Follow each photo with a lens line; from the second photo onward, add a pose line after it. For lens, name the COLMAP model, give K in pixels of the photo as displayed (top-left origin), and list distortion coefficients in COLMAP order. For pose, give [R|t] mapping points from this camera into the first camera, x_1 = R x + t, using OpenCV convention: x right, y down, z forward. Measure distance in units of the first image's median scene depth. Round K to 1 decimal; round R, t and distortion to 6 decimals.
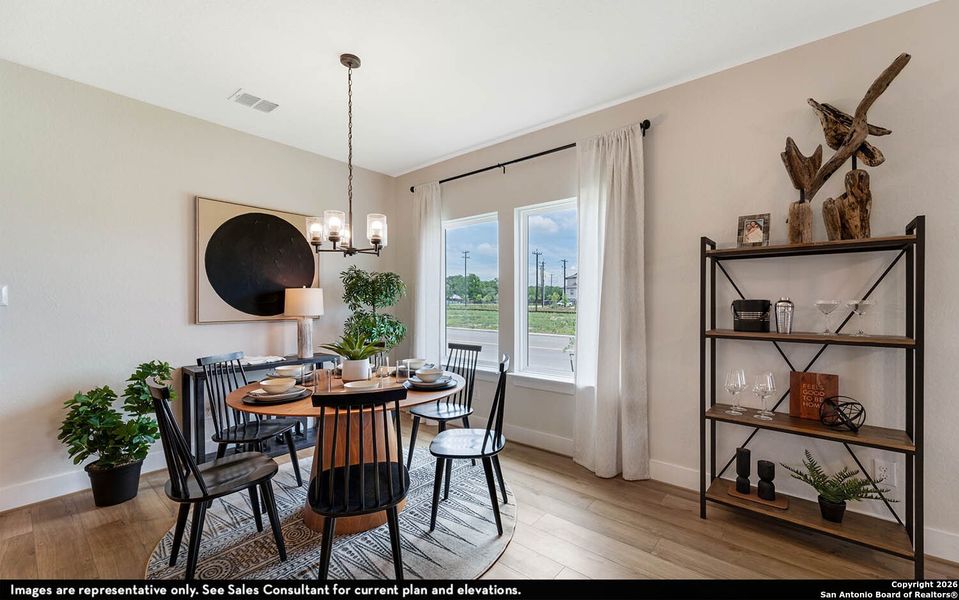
lens RADIAL K [[397.4, 0, 495.1], [0, 397.4, 303.4], [0, 0, 1]] dist [0.008027, -0.000061]
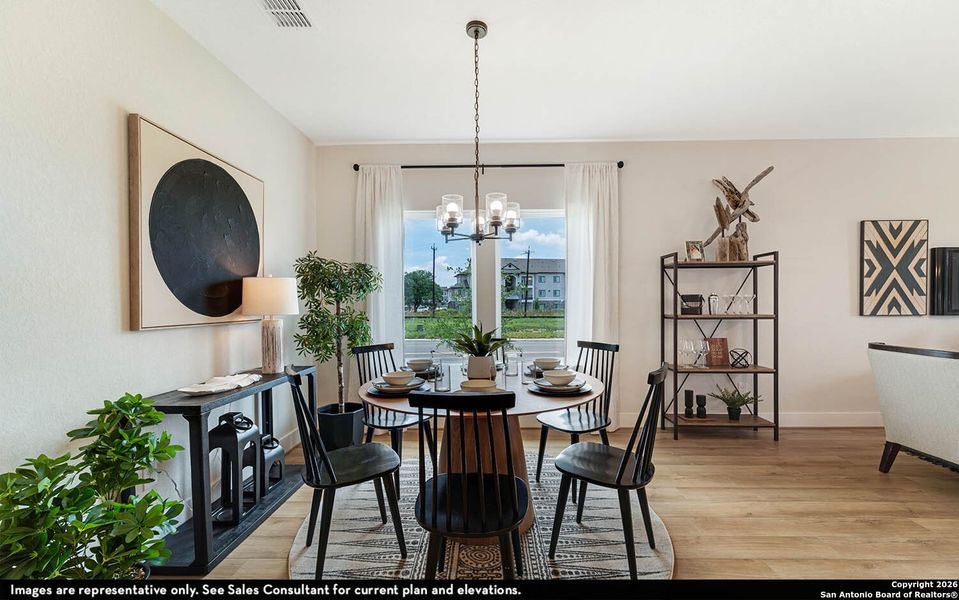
lens RADIAL K [[389.6, 0, 490.9], [0, 389.6, 307.8], [0, 0, 1]] dist [0.002550, 0.000231]
pose [[0.778896, -0.012546, 0.627027, -0.971862], [0.008909, 0.999920, 0.008940, 0.022790], [-0.627089, -0.001378, 0.778946, 0.306060]]
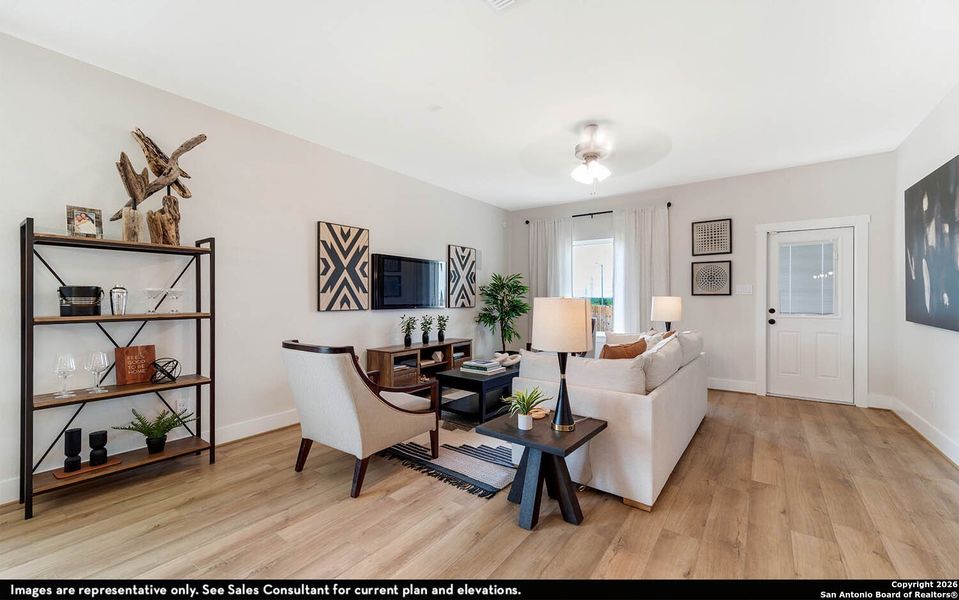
lens RADIAL K [[385.2, 0, 479.5], [0, 385.2, 300.0], [0, 0, 1]] dist [0.008413, 0.000129]
pose [[-0.059326, -0.006733, 0.998216, -0.473126], [0.004391, 0.999966, 0.007006, 0.025738], [-0.998229, 0.004799, -0.059294, -0.002400]]
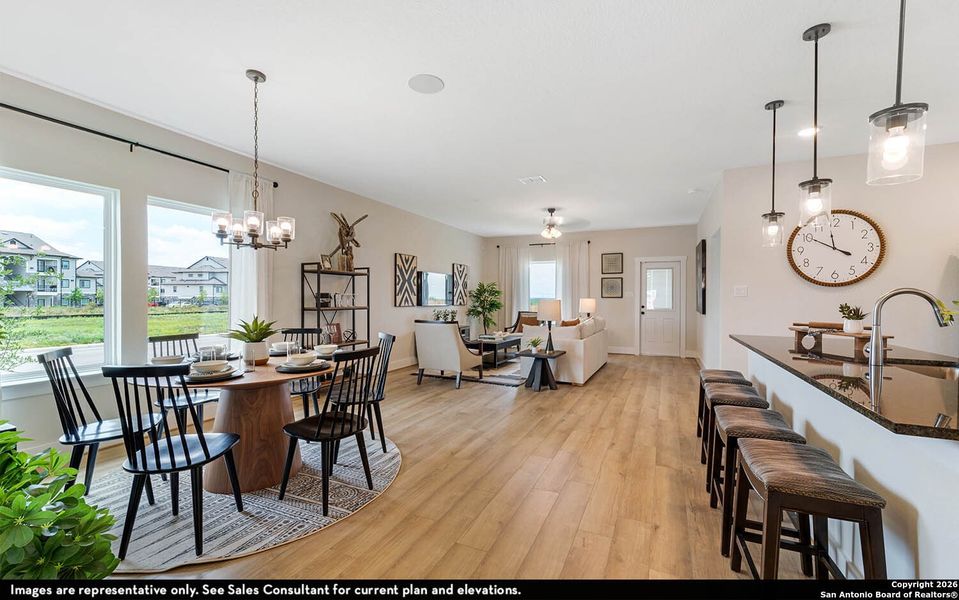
lens RADIAL K [[390.4, 0, 479.5], [0, 390.4, 300.0], [0, 0, 1]] dist [0.007858, 0.000067]
pose [[-0.245720, -0.007493, 0.969312, -1.703469], [-0.000367, 0.999971, 0.007637, 0.013091], [-0.969341, 0.001520, -0.245715, 0.717944]]
